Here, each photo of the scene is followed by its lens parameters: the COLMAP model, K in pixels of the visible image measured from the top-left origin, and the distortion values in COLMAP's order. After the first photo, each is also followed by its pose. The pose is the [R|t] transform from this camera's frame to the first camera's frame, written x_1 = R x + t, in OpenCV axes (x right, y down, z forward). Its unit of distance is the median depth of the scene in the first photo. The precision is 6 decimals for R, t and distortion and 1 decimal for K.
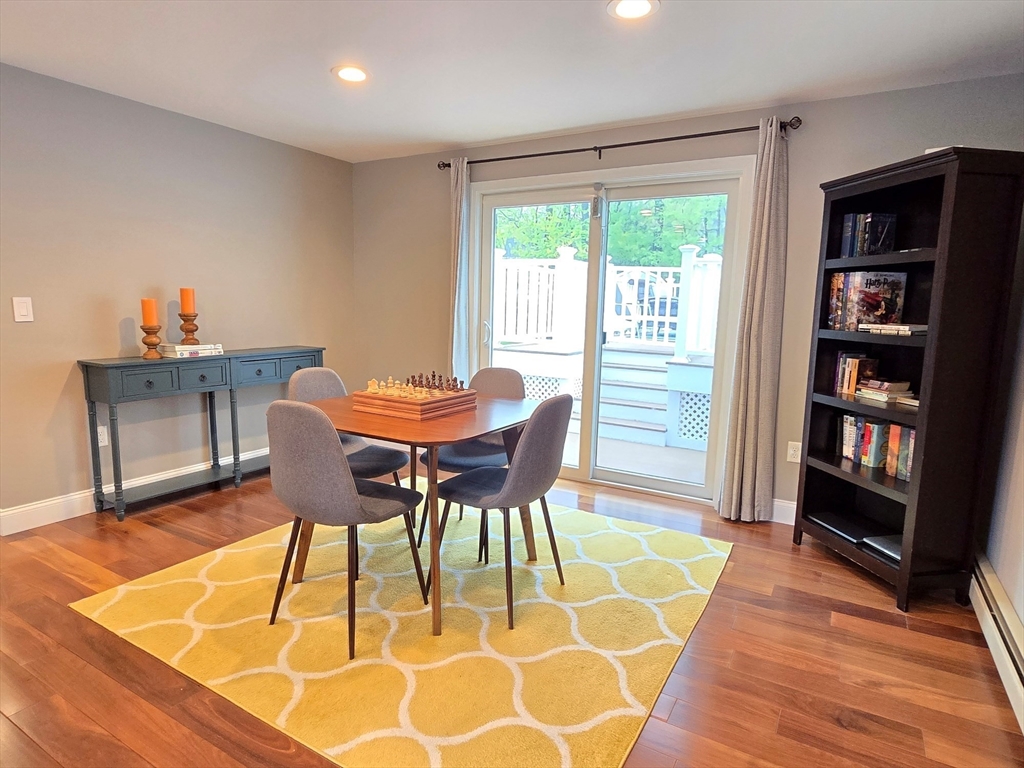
lens RADIAL K [[584.7, 0, 512.7], [0, 584.7, 390.7], [0, 0, 1]] dist [0.000528, -0.001898]
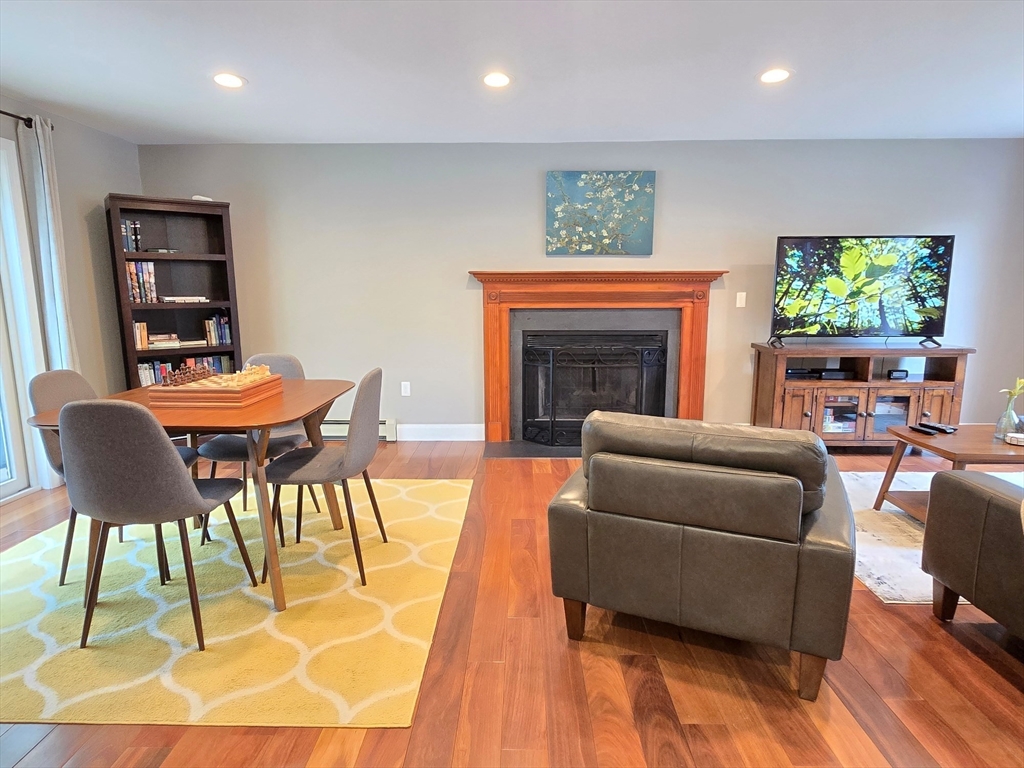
lens RADIAL K [[584.7, 0, 512.7], [0, 584.7, 390.7], [0, 0, 1]] dist [0.000528, -0.001898]
pose [[-0.491116, -0.174157, 0.853507, -1.130276], [0.121631, 0.956502, 0.265161, -0.168350], [-0.862560, 0.234038, -0.448571, 0.922851]]
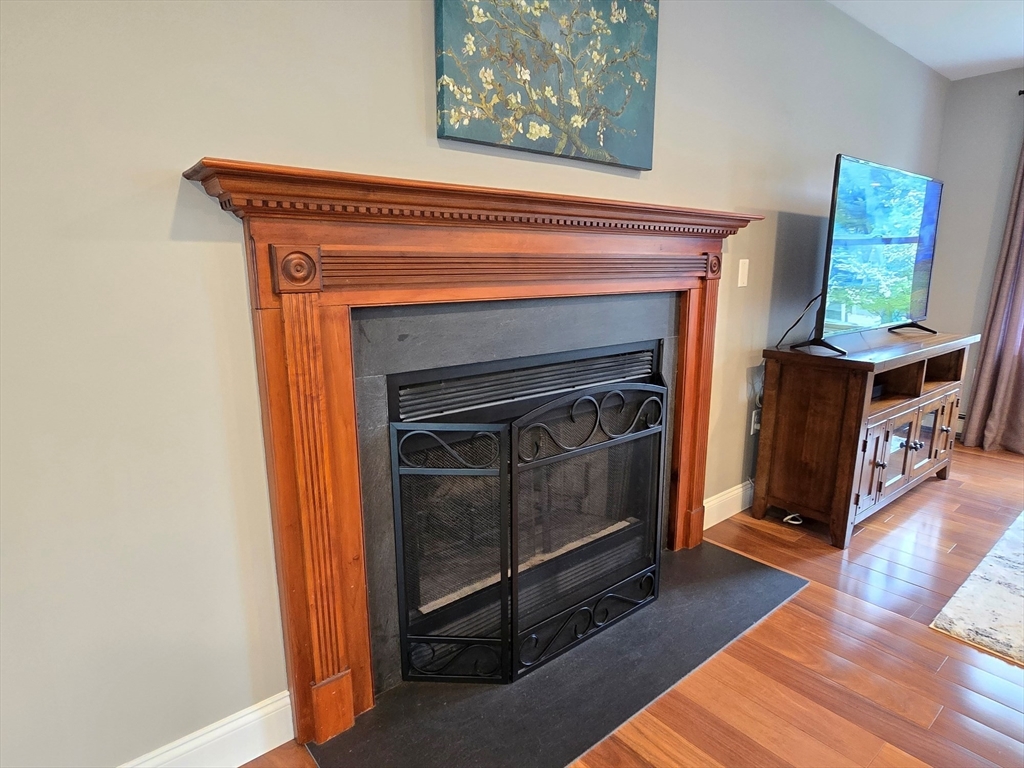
lens RADIAL K [[584.7, 0, 512.7], [0, 584.7, 390.7], [0, 0, 1]] dist [0.000528, -0.001898]
pose [[-0.939368, -0.095967, 0.329207, 0.012273], [0.029383, 0.933983, 0.356108, -0.061248], [-0.341648, 0.344190, -0.874534, 0.546799]]
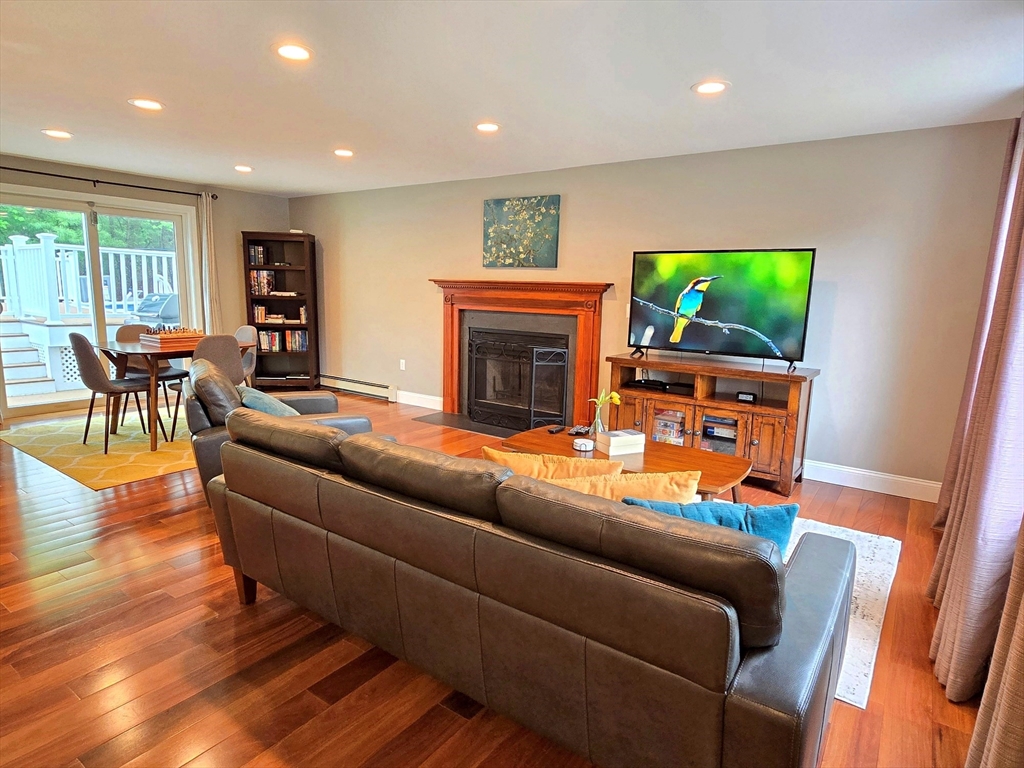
lens RADIAL K [[584.7, 0, 512.7], [0, 584.7, 390.7], [0, 0, 1]] dist [0.000528, -0.001898]
pose [[0.091471, -0.194543, 0.976620, -1.758953], [0.125406, 0.975174, 0.182509, -0.028525], [-0.987880, 0.105780, 0.113597, -0.247350]]
